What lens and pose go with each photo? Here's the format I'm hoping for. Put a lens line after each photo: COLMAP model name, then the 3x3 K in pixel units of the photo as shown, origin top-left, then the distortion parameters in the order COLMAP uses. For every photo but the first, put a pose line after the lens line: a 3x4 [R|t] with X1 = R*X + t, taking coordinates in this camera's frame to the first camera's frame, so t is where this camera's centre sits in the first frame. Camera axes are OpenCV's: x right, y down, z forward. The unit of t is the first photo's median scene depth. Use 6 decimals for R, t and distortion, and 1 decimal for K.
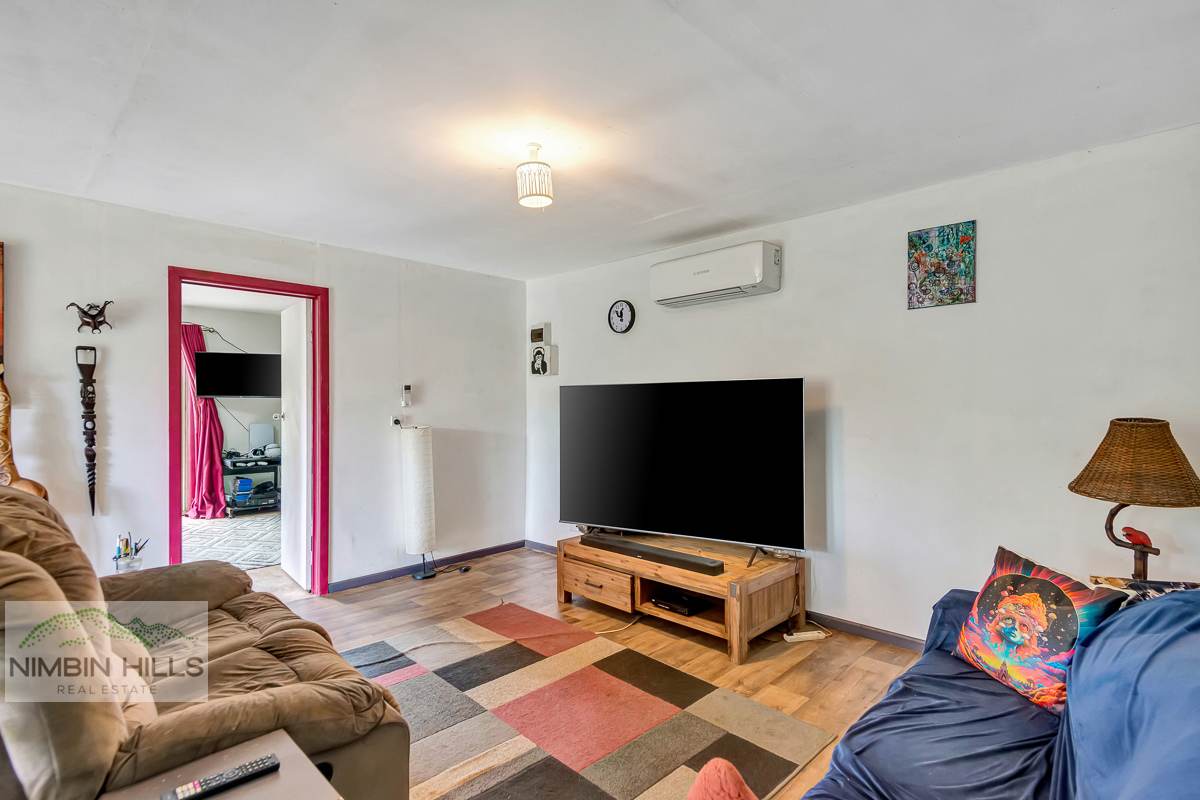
lens RADIAL K [[579.3, 0, 599.8], [0, 579.3, 393.3], [0, 0, 1]] dist [-0.000488, -0.000018]
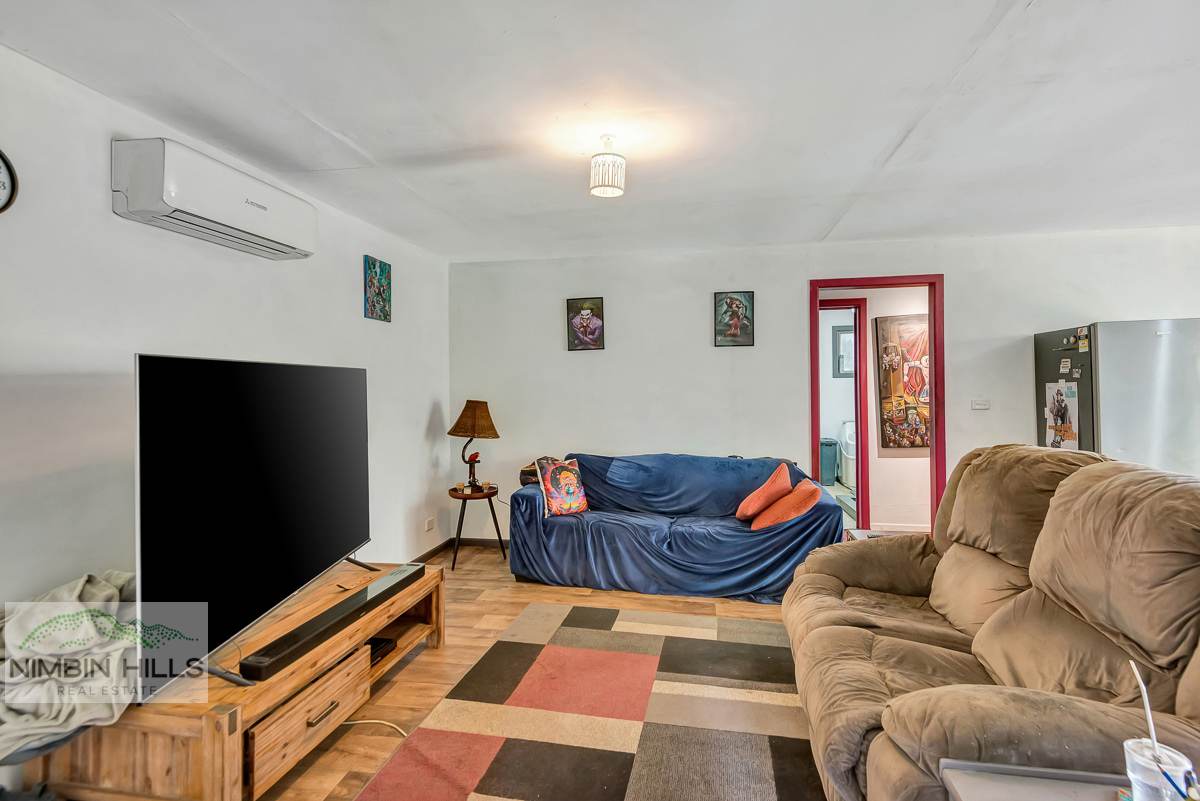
lens RADIAL K [[579.3, 0, 599.8], [0, 579.3, 393.8], [0, 0, 1]] dist [-0.000488, -0.000018]
pose [[-0.557647, -0.003077, 0.830073, -0.779360], [-0.000149, 0.999993, 0.003607, 0.009781], [-0.830078, 0.001888, -0.557644, 1.322817]]
